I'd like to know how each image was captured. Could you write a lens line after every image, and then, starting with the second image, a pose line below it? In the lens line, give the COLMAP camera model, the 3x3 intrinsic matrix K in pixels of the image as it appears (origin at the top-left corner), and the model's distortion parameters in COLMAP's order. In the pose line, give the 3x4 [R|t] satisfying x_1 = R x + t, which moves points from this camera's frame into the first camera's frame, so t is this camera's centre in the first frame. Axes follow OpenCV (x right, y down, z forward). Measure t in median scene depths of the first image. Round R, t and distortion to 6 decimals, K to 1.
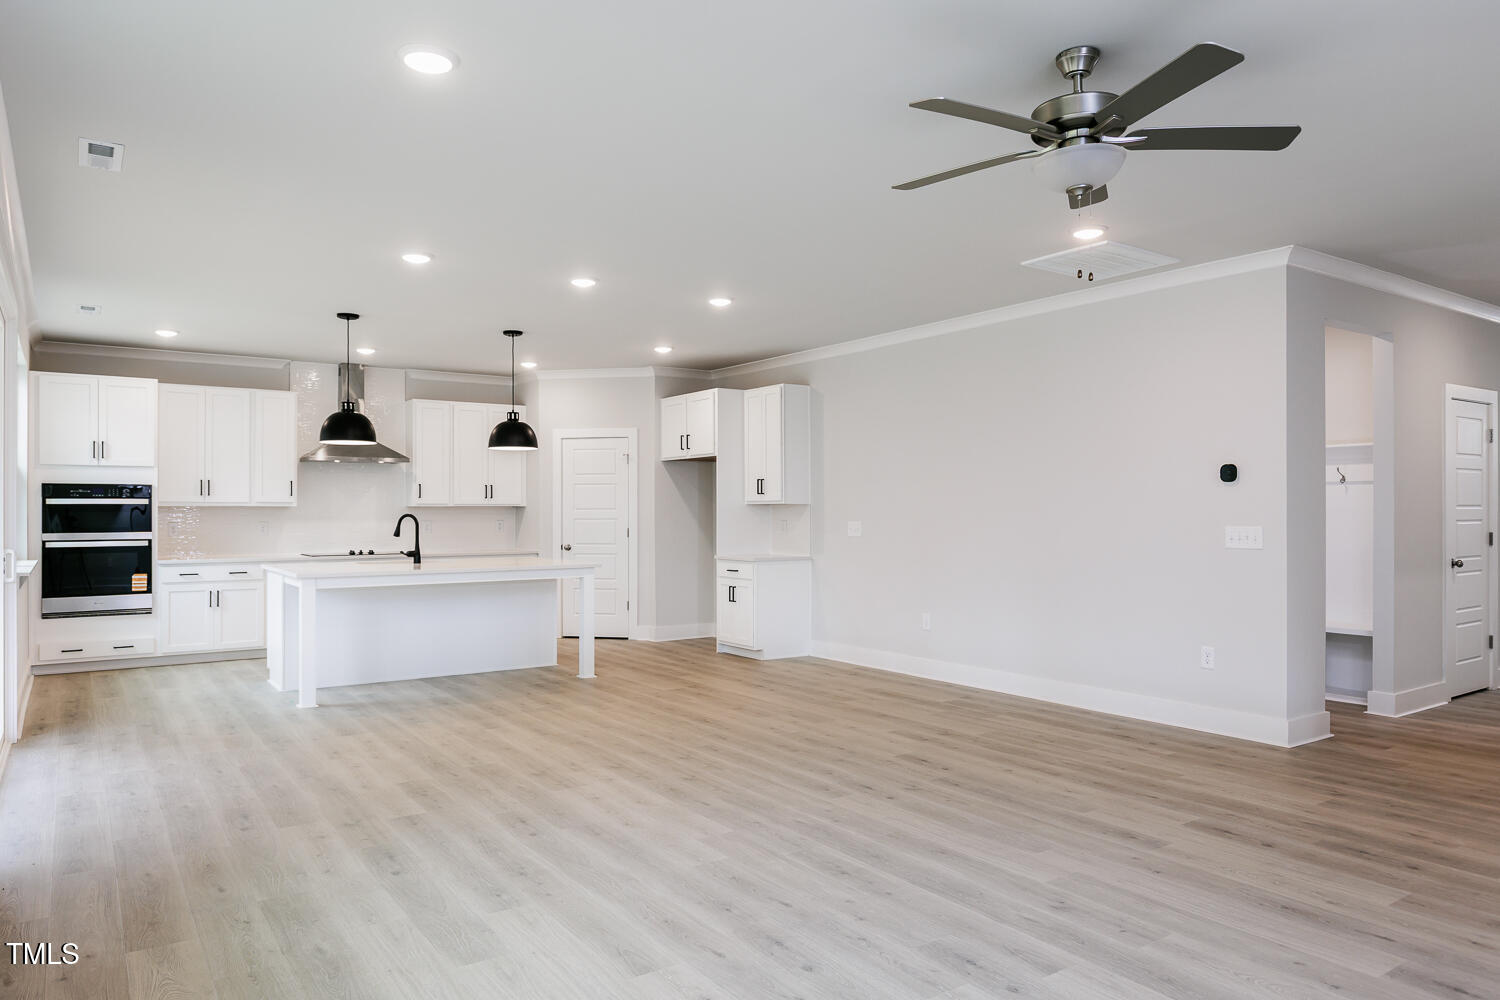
lens RADIAL K [[984.7, 0, 750.0], [0, 984.7, 500.0], [0, 0, 1]] dist [-0.001259, -0.000401]
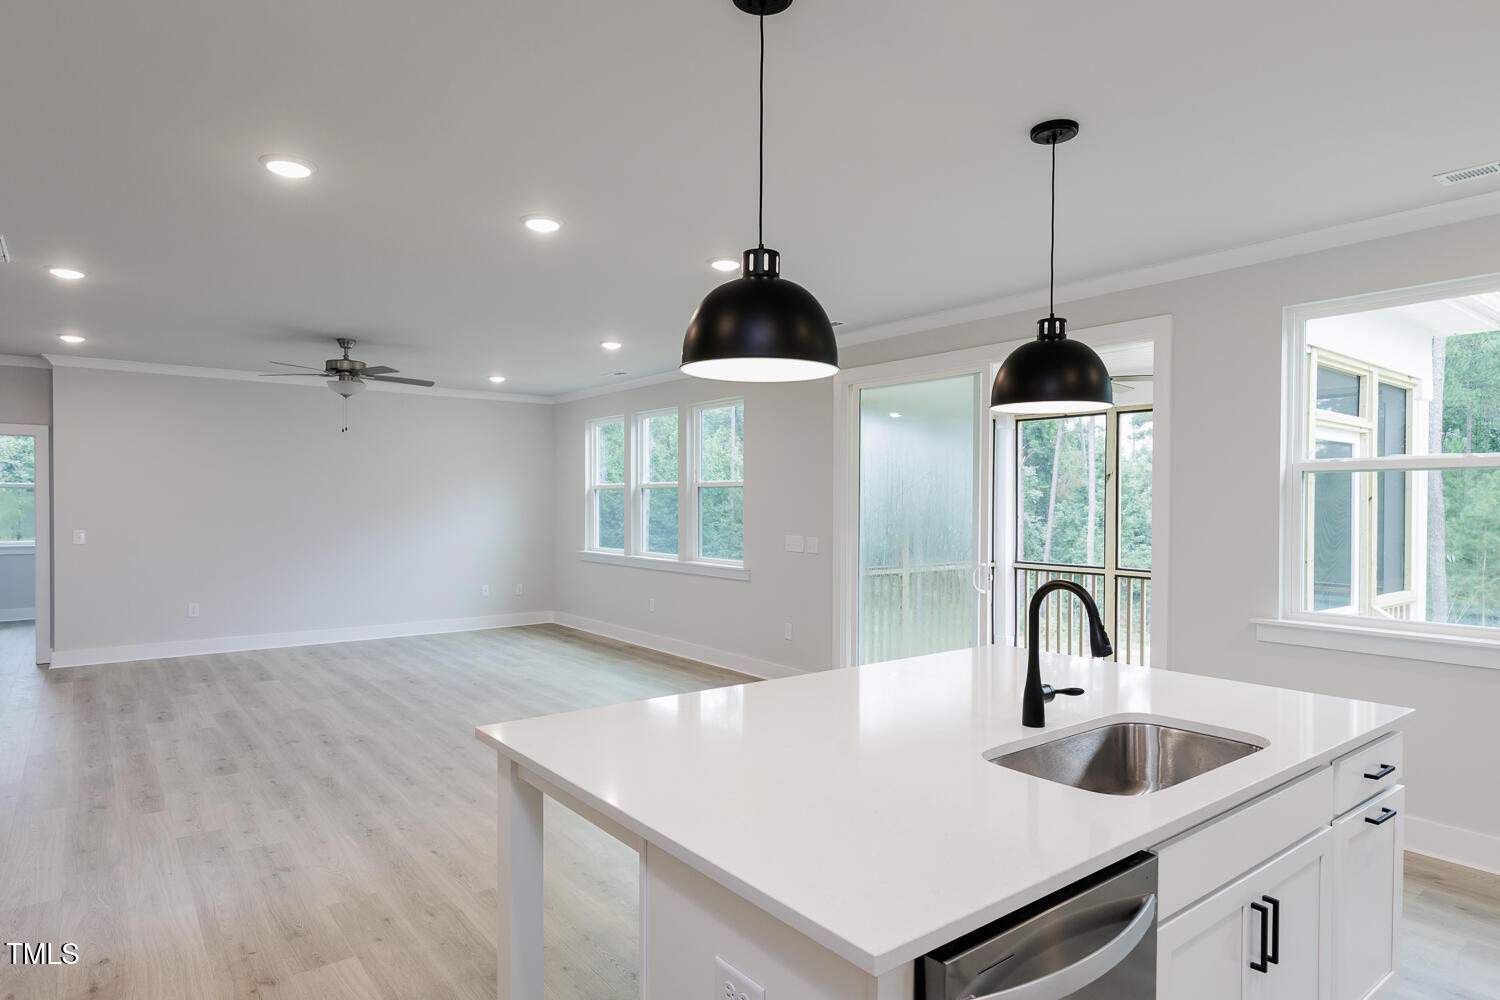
lens RADIAL K [[854.8, 0, 751.3], [0, 854.8, 509.2], [0, 0, 1]] dist [0.004474, 0.001329]
pose [[-0.998449, -0.001836, -0.055643, -0.431467], [-0.001604, 0.999990, -0.004209, -0.015643], [0.055651, -0.004113, -0.998442, 2.453240]]
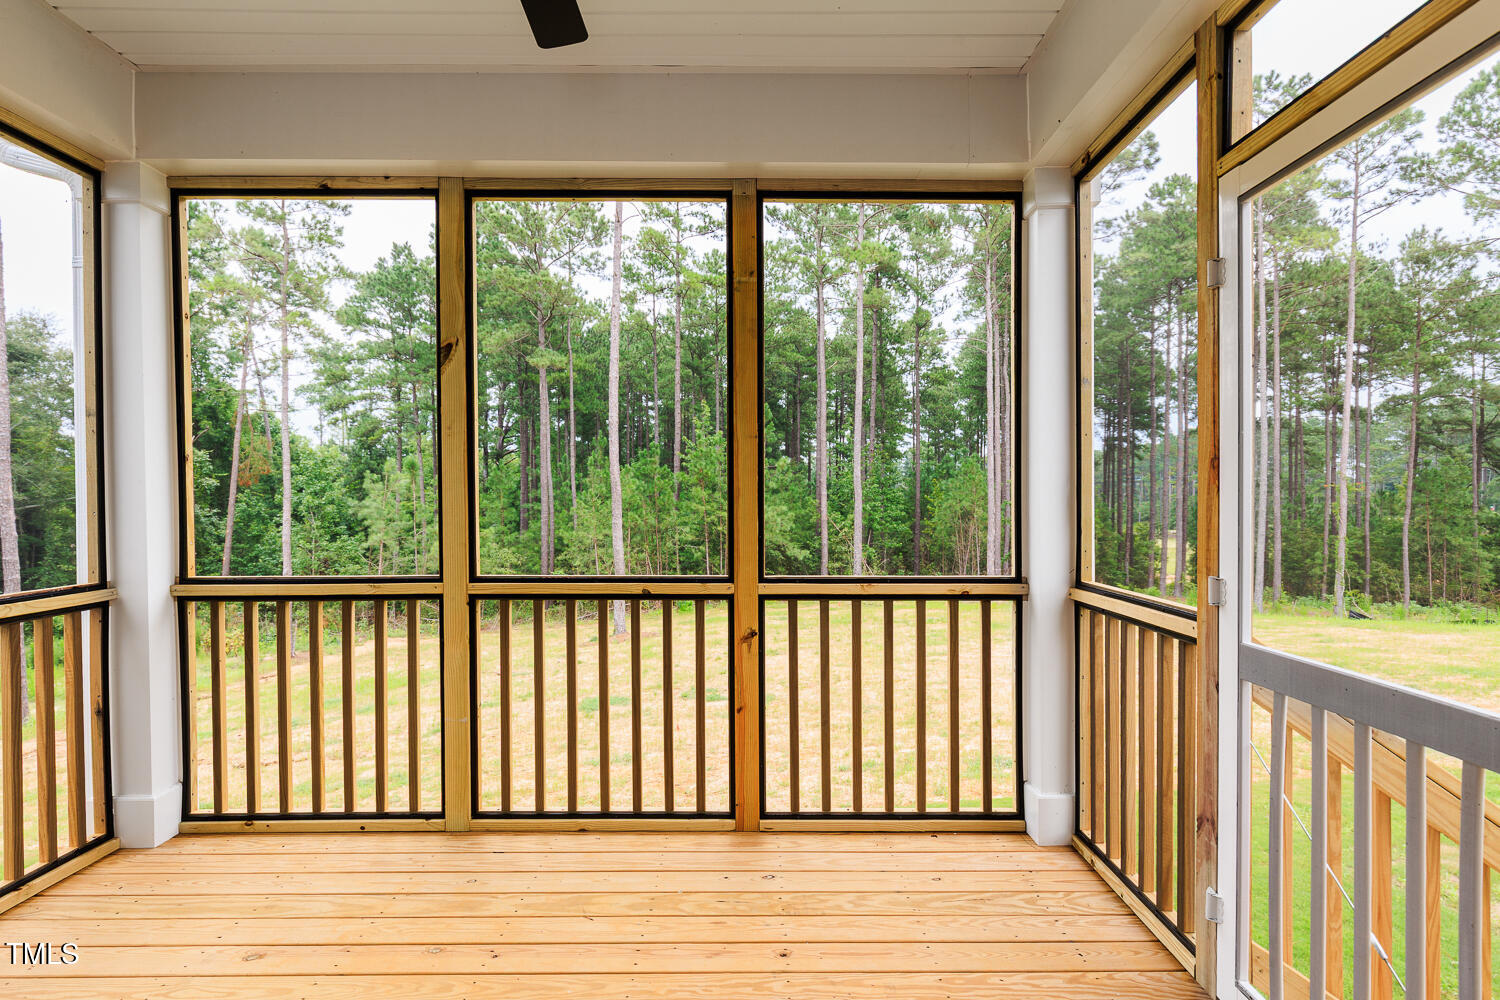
lens RADIAL K [[812.0, 0, 750.0], [0, 812.0, 500.0], [0, 0, 1]] dist [0.004744, -0.000424]
pose [[-0.570089, 0.010839, -0.821511, -0.552251], [0.018030, 0.999837, 0.000680, -0.000949], [0.821385, -0.014424, -0.570192, 2.129495]]
